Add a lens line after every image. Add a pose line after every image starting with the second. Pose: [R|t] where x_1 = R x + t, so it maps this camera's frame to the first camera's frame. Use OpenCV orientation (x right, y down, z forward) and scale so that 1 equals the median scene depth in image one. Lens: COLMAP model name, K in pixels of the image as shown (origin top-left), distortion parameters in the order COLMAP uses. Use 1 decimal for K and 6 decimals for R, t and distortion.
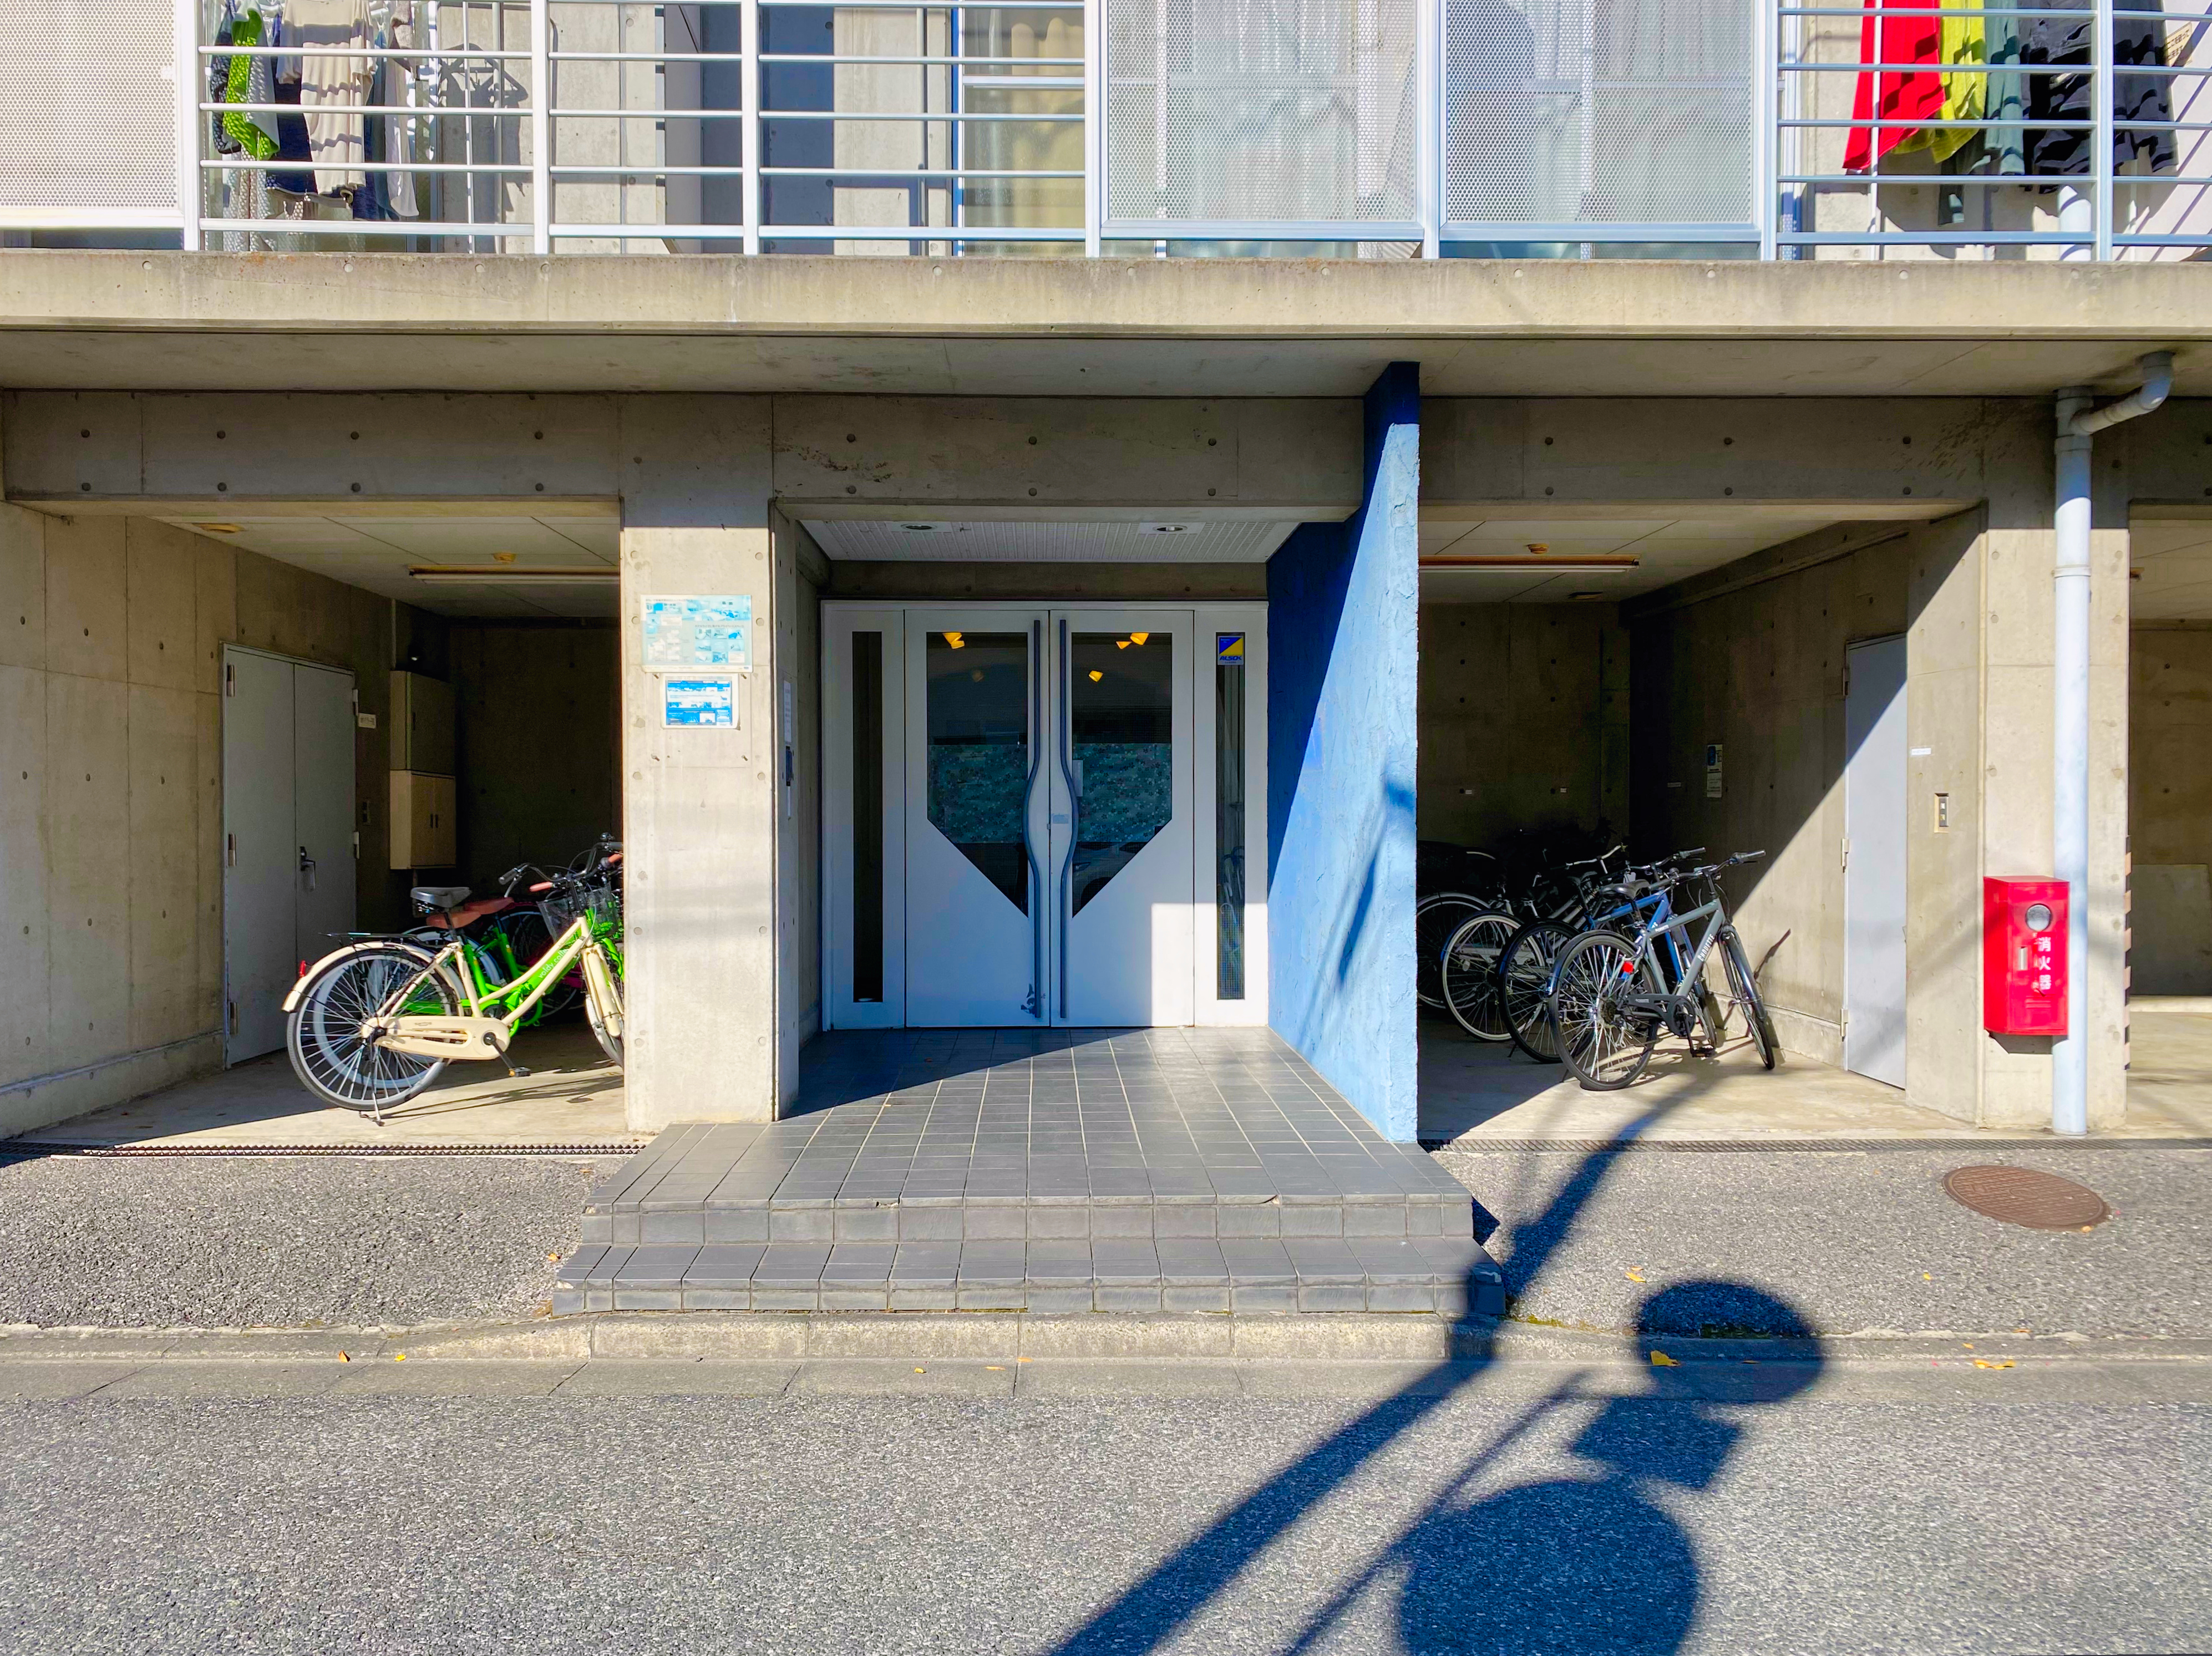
lens RADIAL K [[1688.6, 0, 1084.3], [0, 1688.6, 832.3], [0, 0, 1]] dist [0.007505, 0.007175]
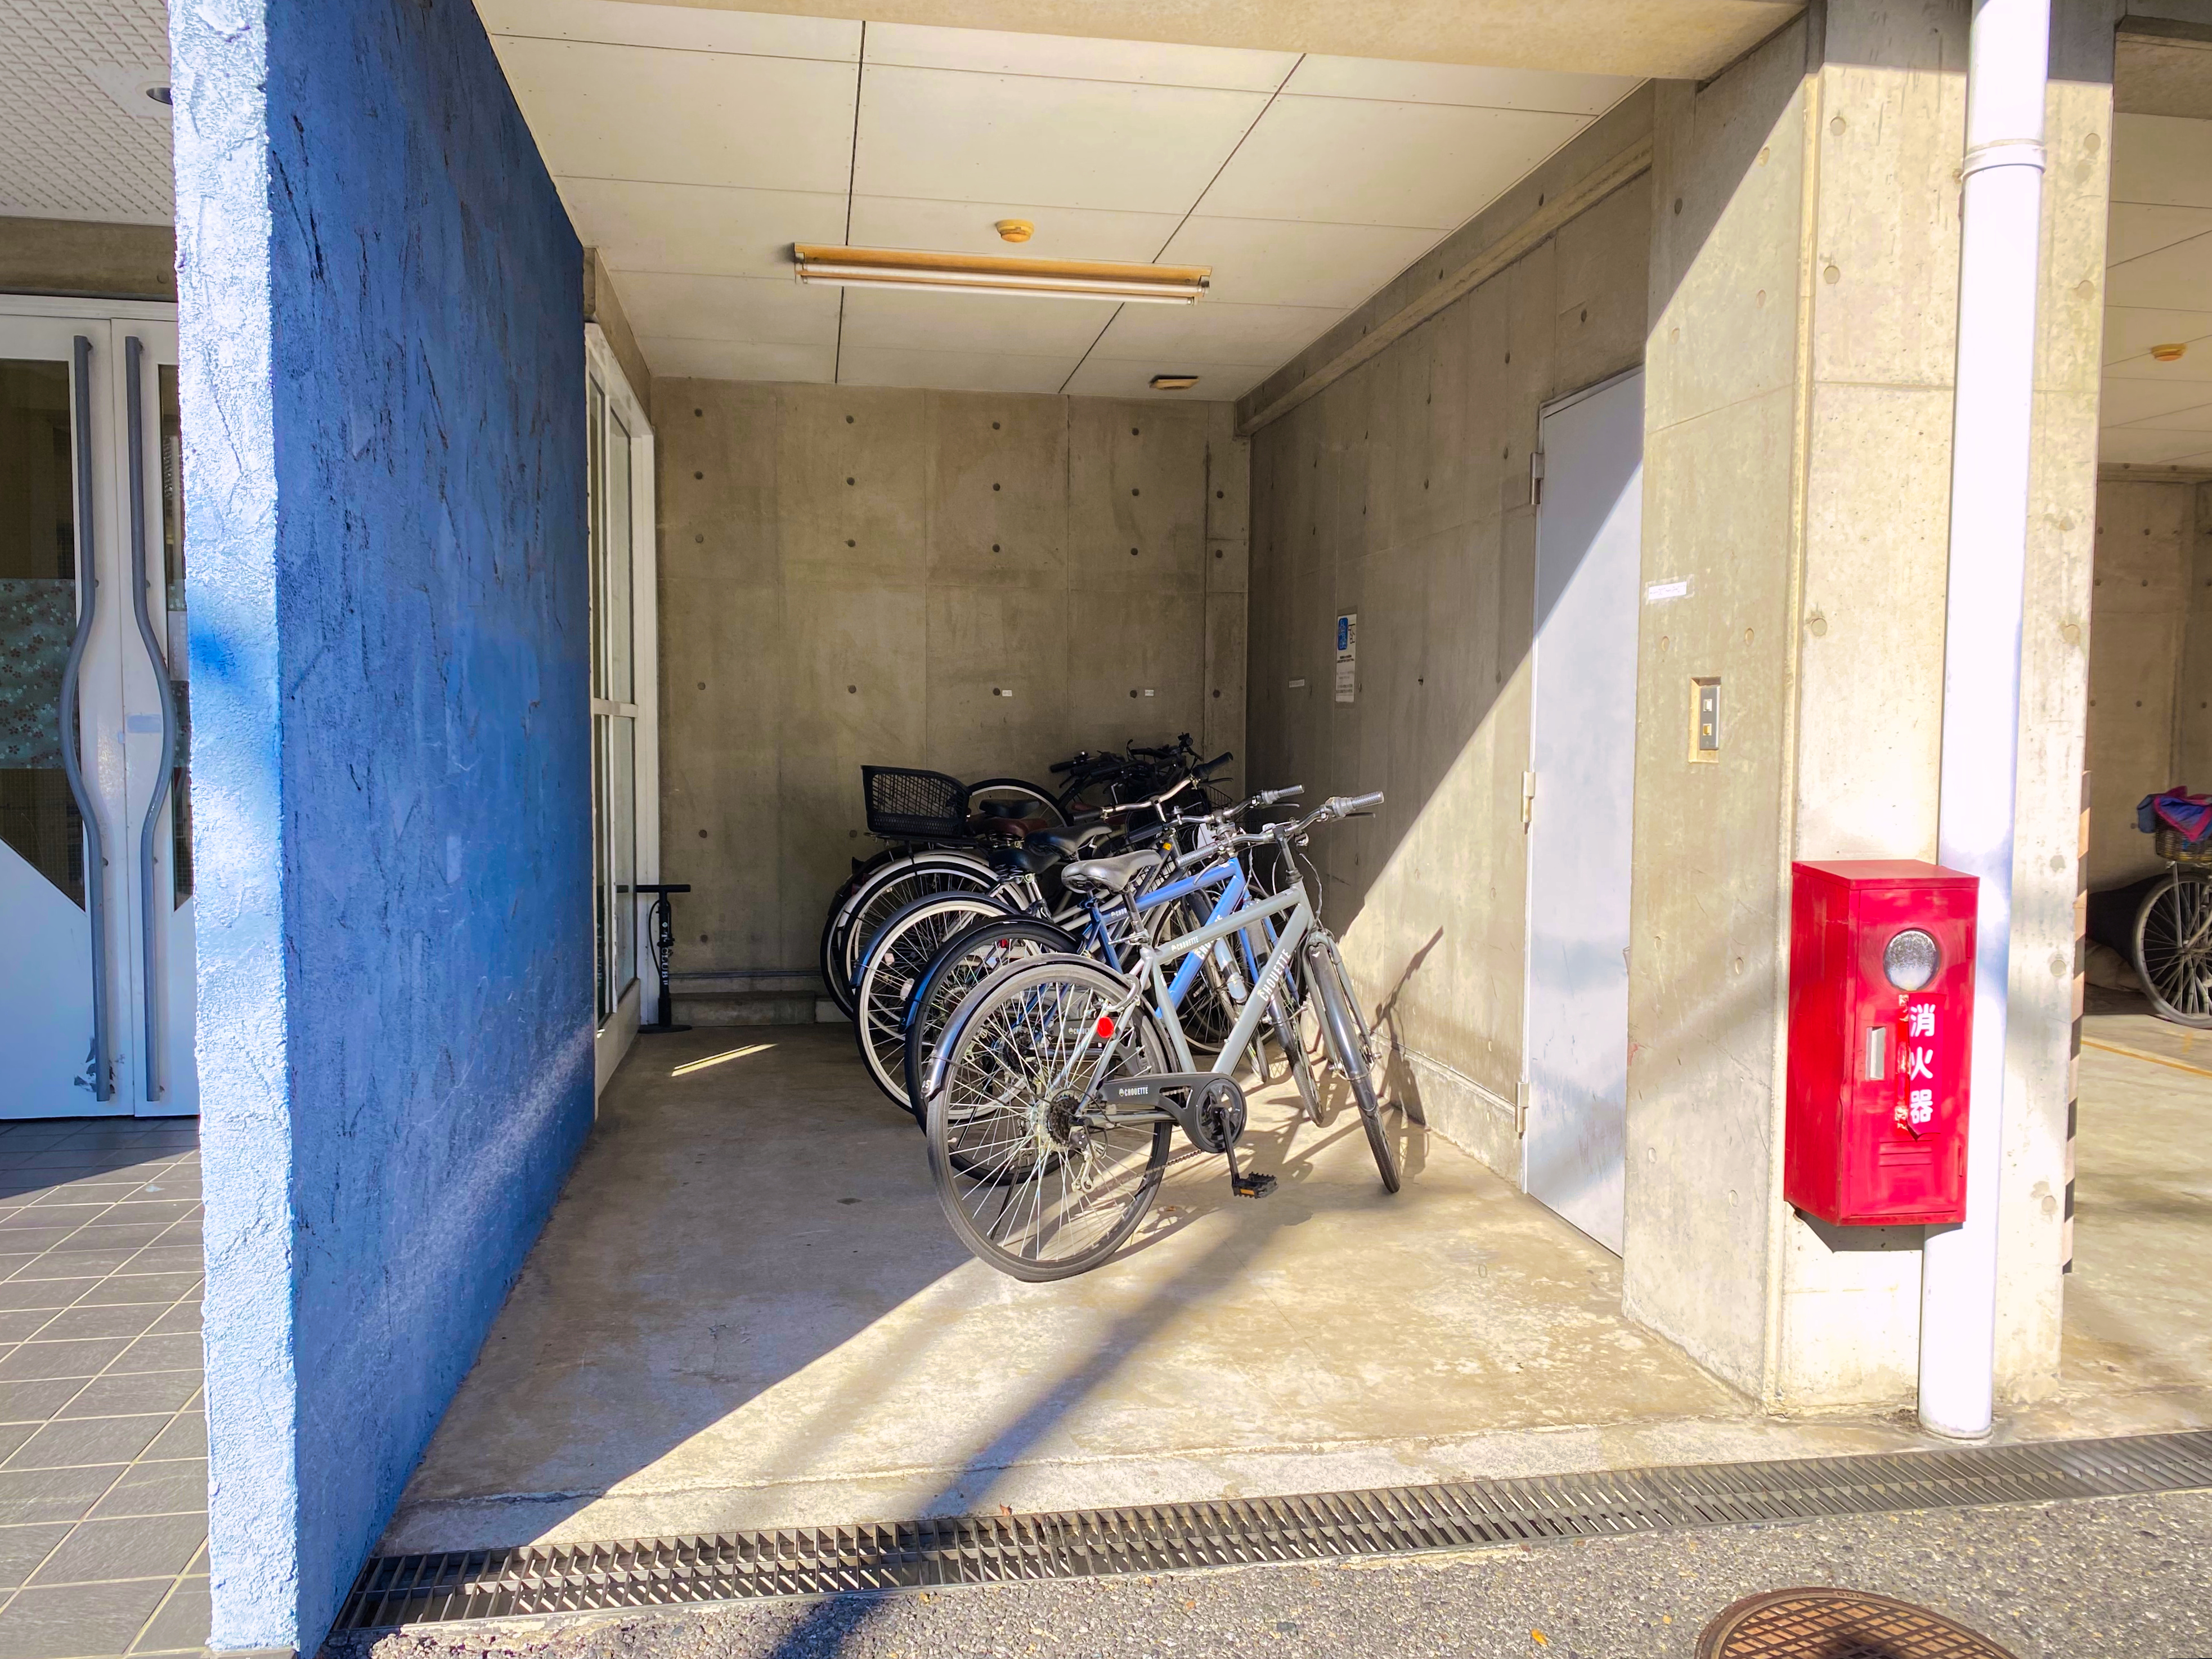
lens RADIAL K [[1688.8, 0, 1120.1], [0, 1688.8, 830.5], [0, 0, 1]] dist [0.007505, 0.007175]
pose [[0.988424, 0.001173, 0.151709, 0.275920], [-0.008033, 0.998972, 0.044615, -0.000568], [-0.151501, -0.045317, 0.987418, 0.562073]]
